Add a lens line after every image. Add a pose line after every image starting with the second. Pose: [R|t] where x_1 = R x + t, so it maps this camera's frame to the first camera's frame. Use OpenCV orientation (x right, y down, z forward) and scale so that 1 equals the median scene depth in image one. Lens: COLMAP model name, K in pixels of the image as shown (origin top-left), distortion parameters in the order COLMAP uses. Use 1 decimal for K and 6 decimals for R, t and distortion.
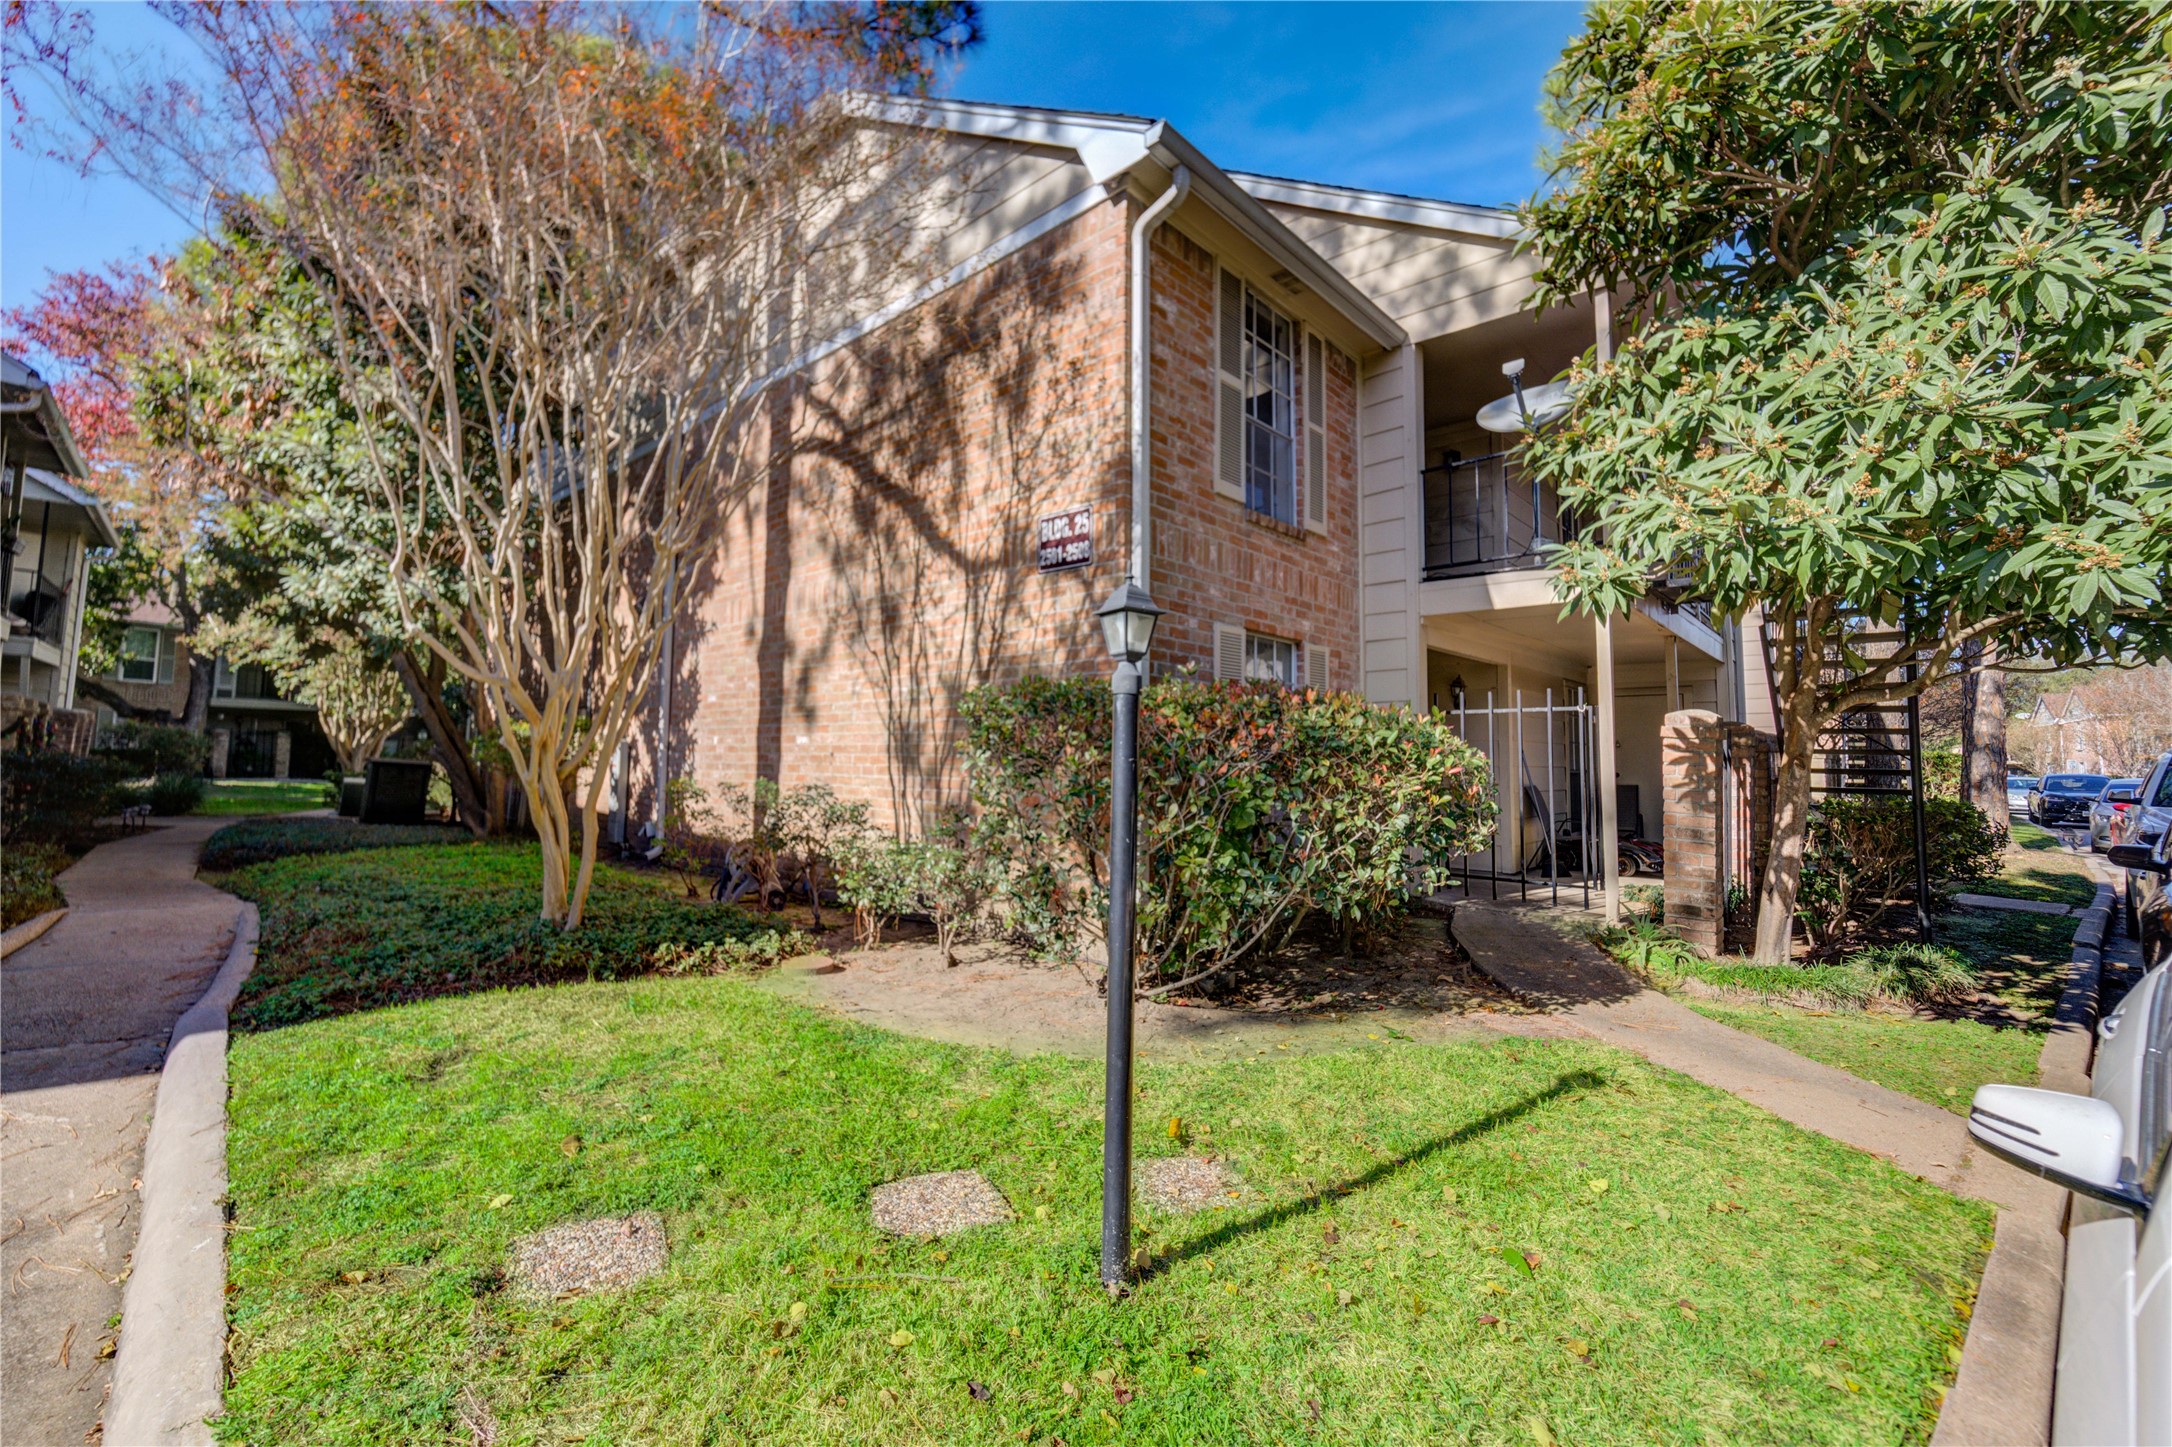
lens RADIAL K [[899.3, 0, 1059.3], [0, 899.3, 697.8], [0, 0, 1]] dist [-0.006762, -0.005354]
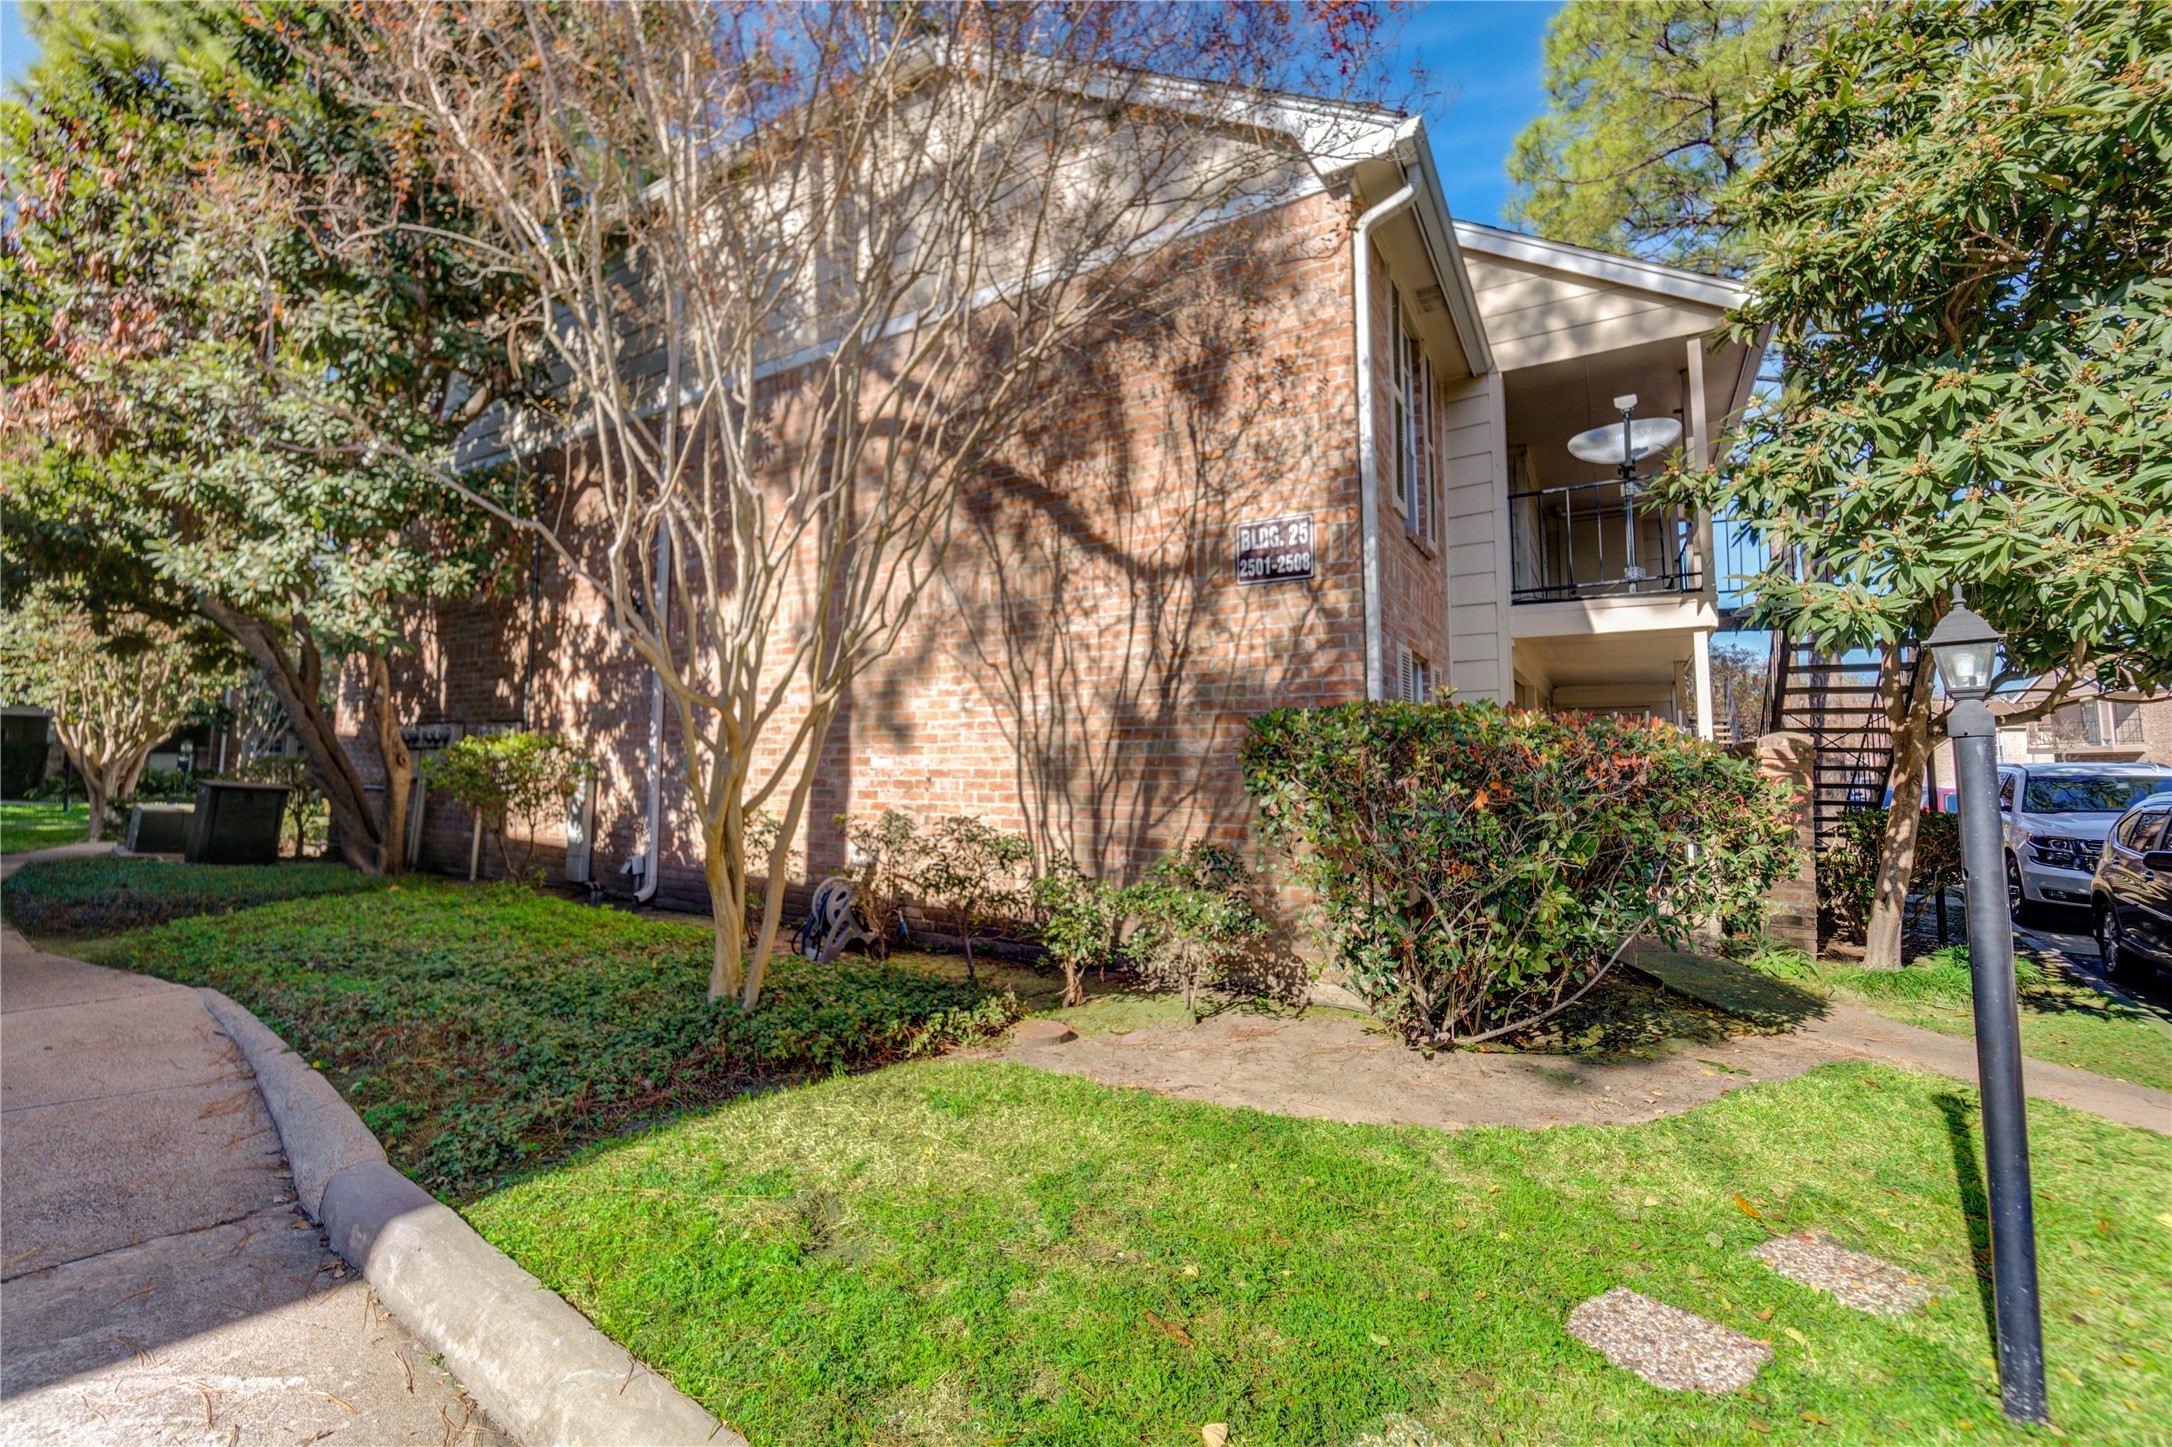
lens RADIAL K [[911.3, 0, 1089.7], [0, 911.3, 690.3], [0, 0, 1]] dist [-0.013837, 0.000212]
pose [[0.979933, 0.010145, 0.199068, -0.324407], [-0.006785, 0.999823, -0.017557, -0.010805], [-0.199211, 0.015854, 0.979828, 0.106842]]
